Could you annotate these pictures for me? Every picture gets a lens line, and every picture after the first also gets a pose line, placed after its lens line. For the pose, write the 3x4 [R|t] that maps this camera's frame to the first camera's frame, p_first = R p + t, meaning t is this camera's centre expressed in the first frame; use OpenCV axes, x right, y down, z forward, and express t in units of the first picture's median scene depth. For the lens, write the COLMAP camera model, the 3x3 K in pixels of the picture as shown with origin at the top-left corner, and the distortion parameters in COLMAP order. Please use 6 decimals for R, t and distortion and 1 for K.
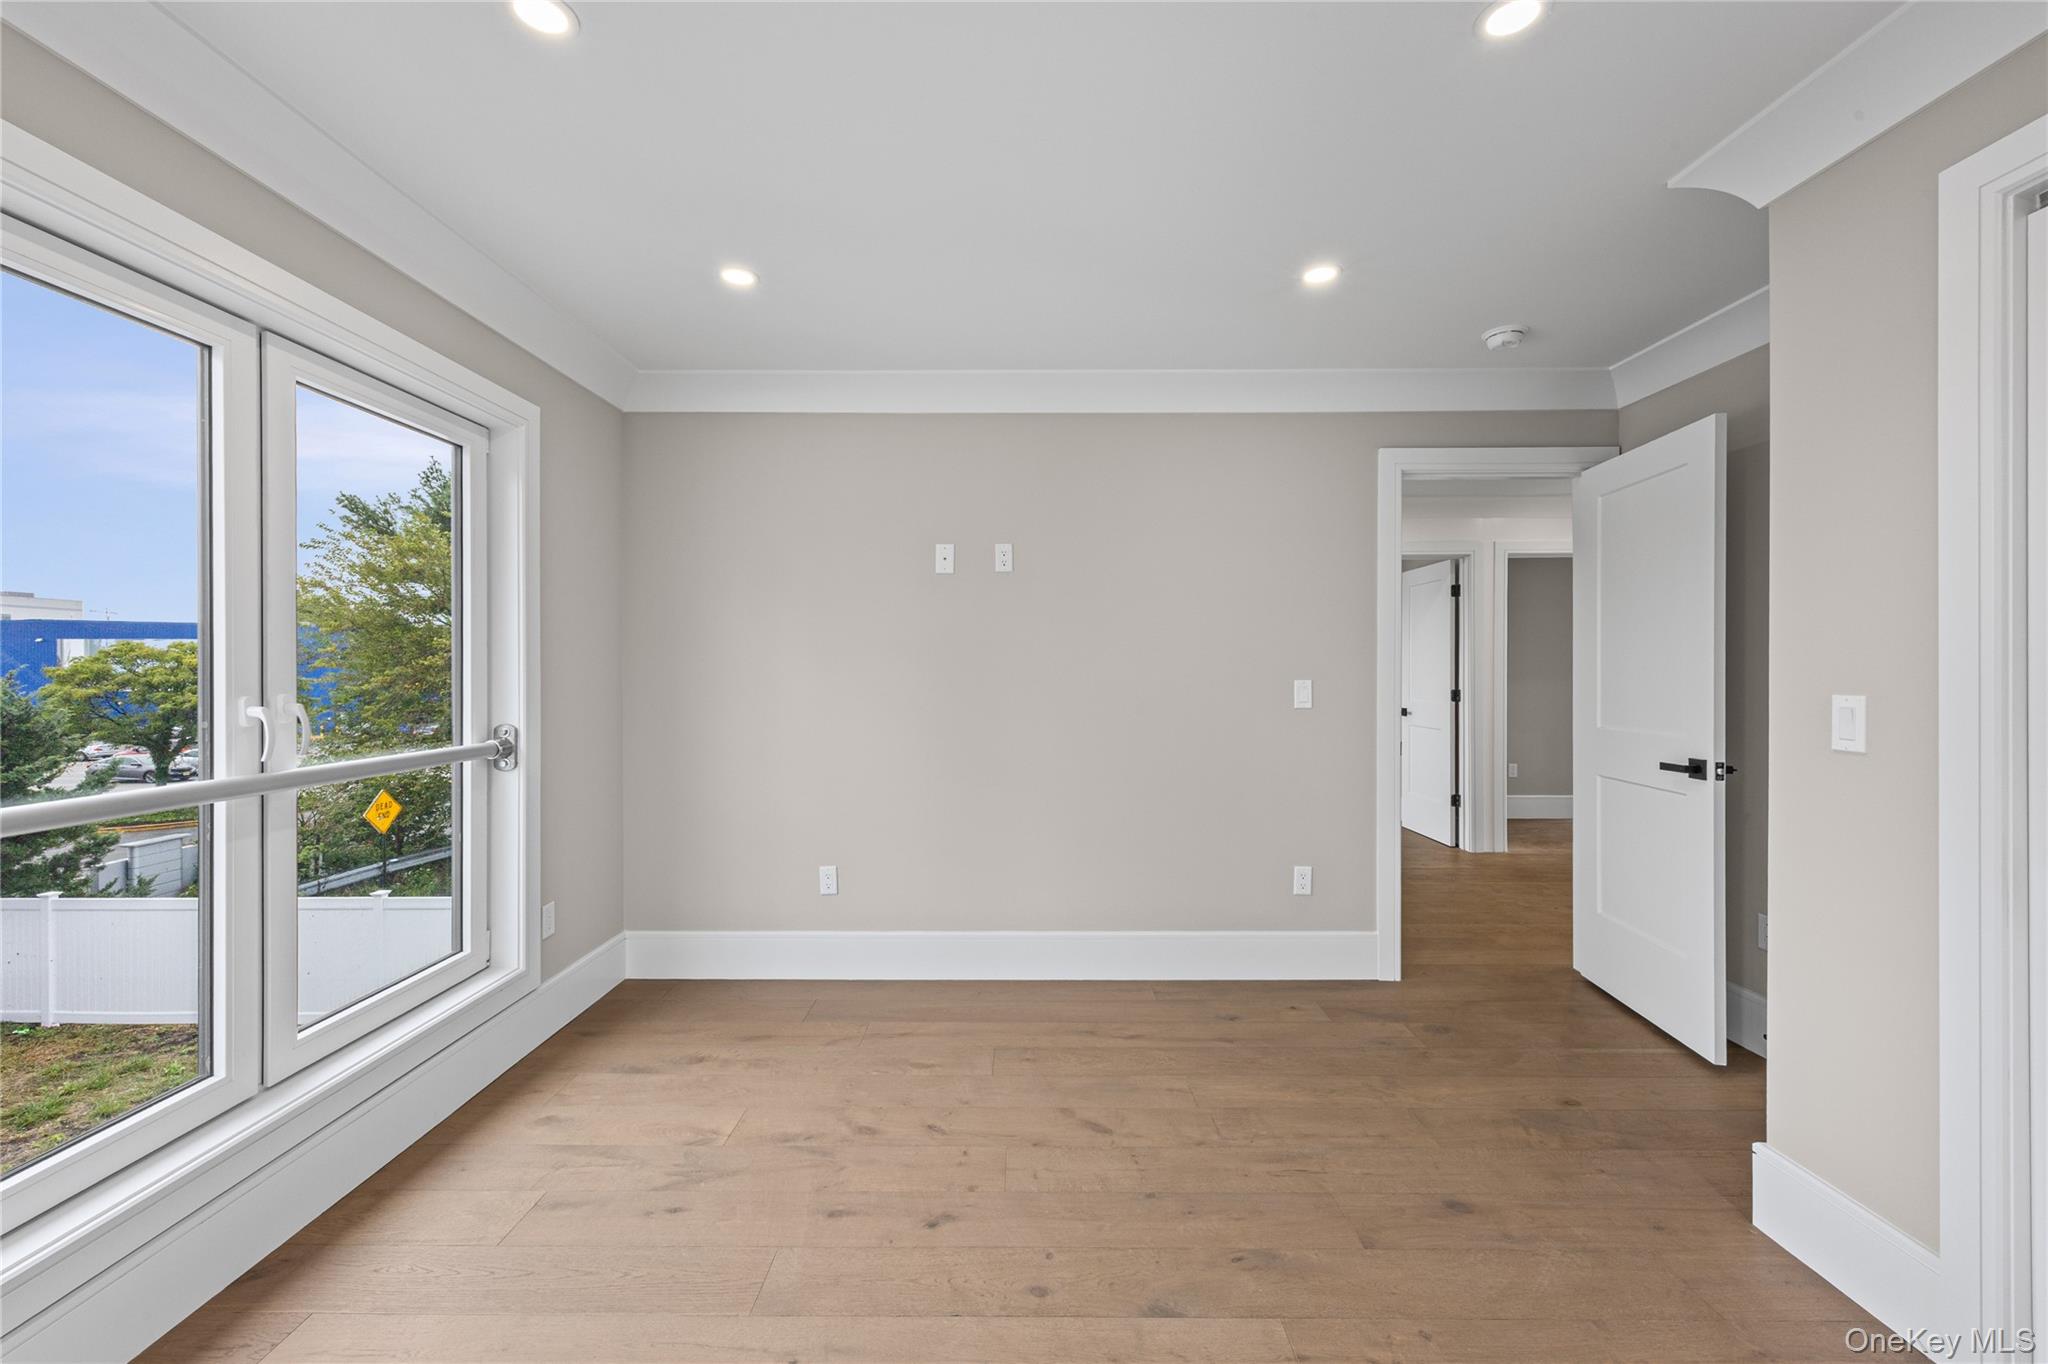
lens RADIAL K [[788.6, 0, 1068.7], [0, 788.6, 695.9], [0, 0, 1]] dist [0.016838, 0.000043]
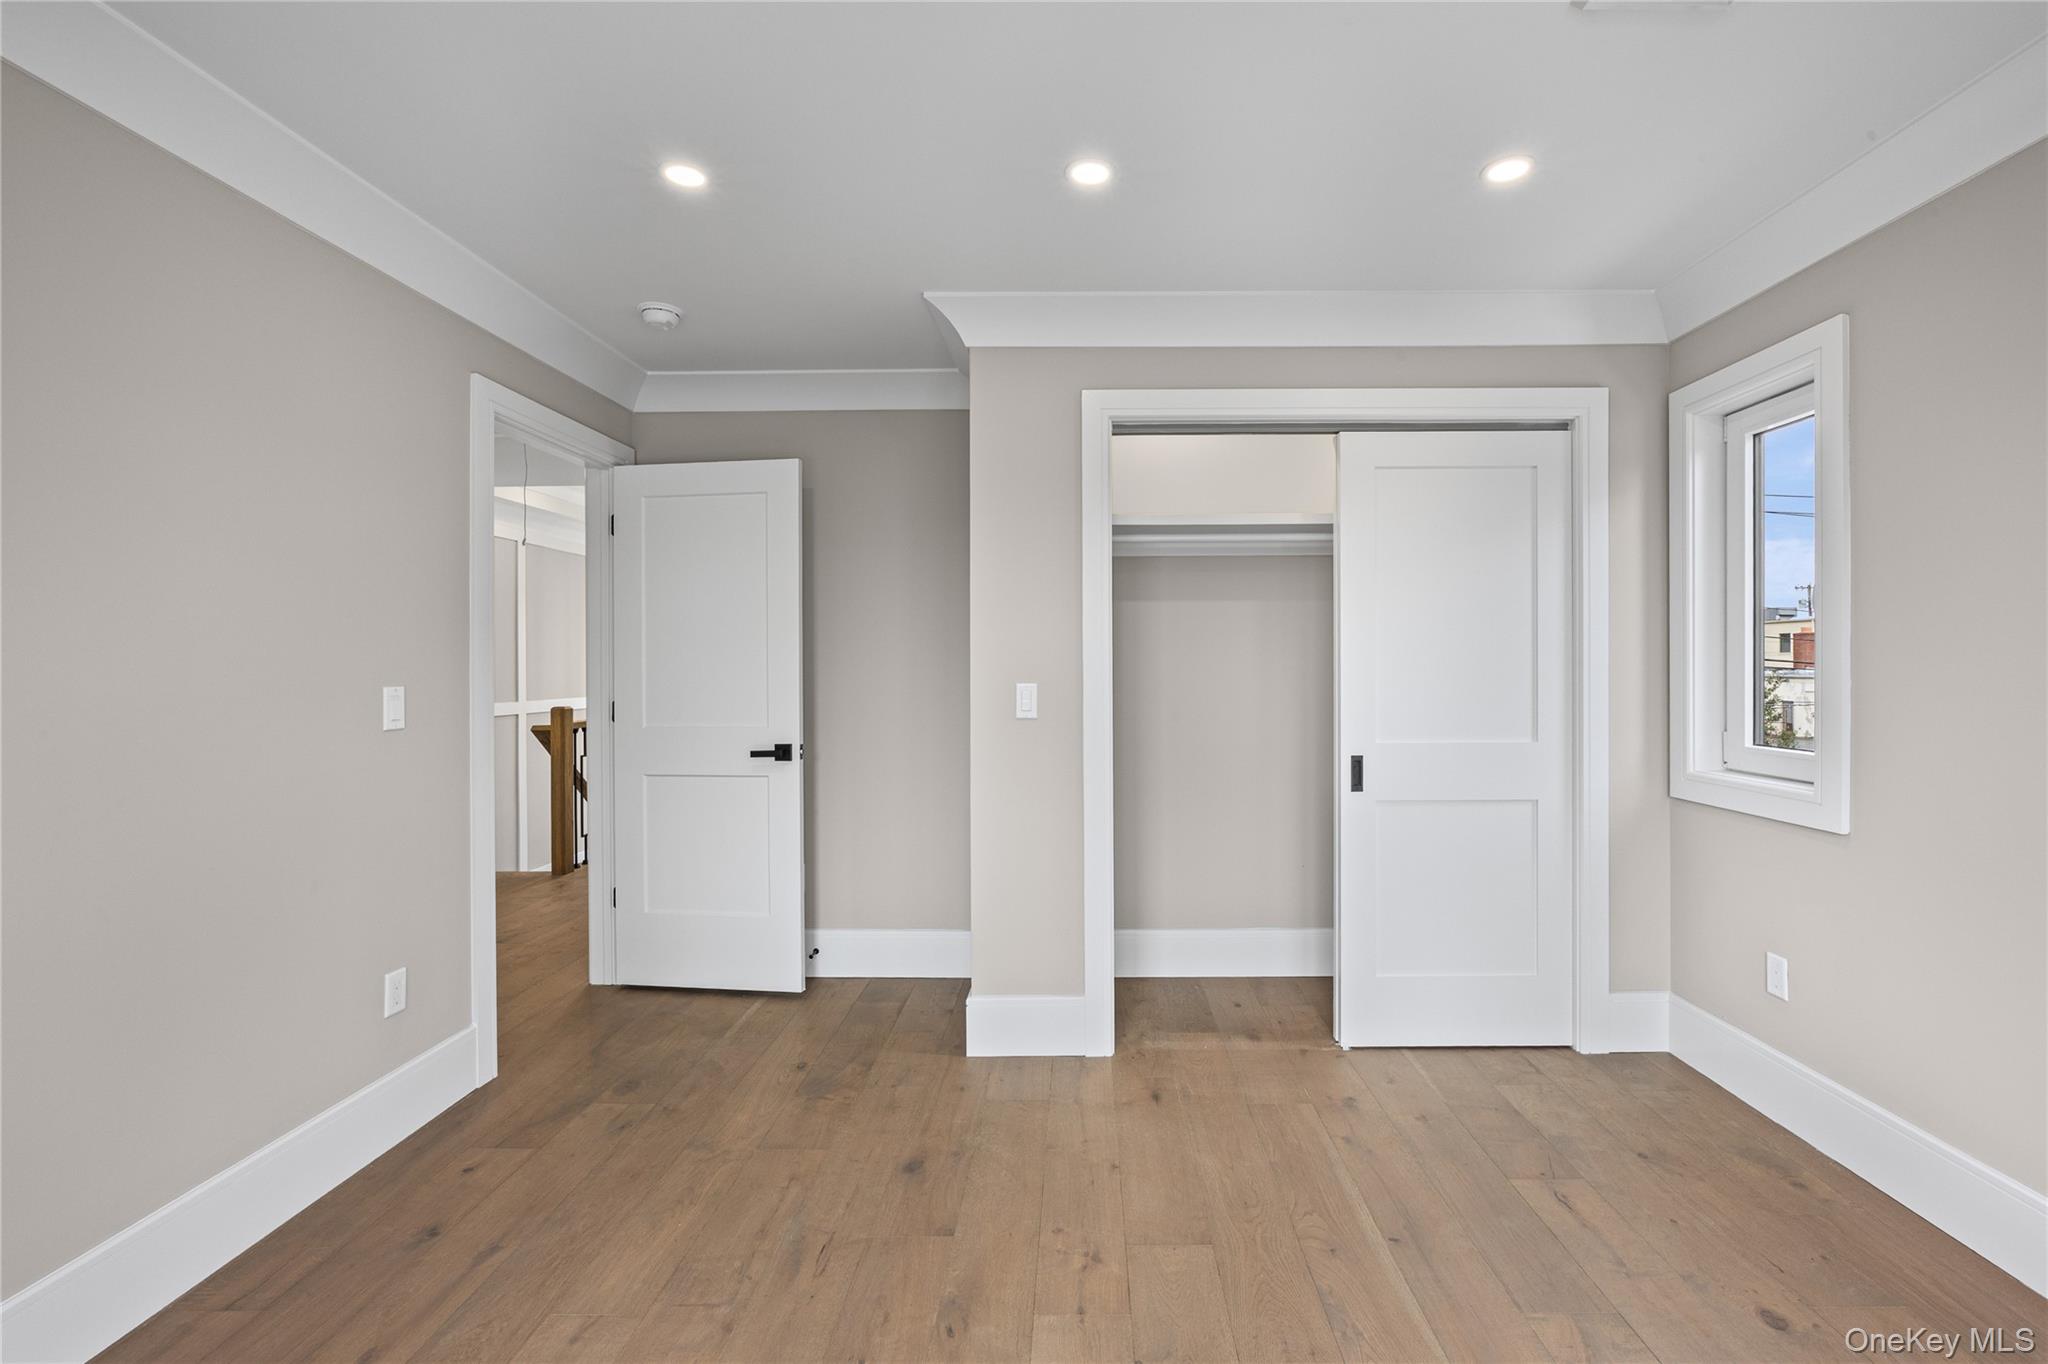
lens RADIAL K [[865.6, 0, 1030.8], [0, 865.6, 690.9], [0, 0, 1]] dist [-0.003503, 0.000227]
pose [[0.091768, -0.026320, 0.995433, -0.437315], [0.038925, 0.998981, 0.022825, -0.014034], [-0.995019, 0.036653, 0.092699, 0.484440]]
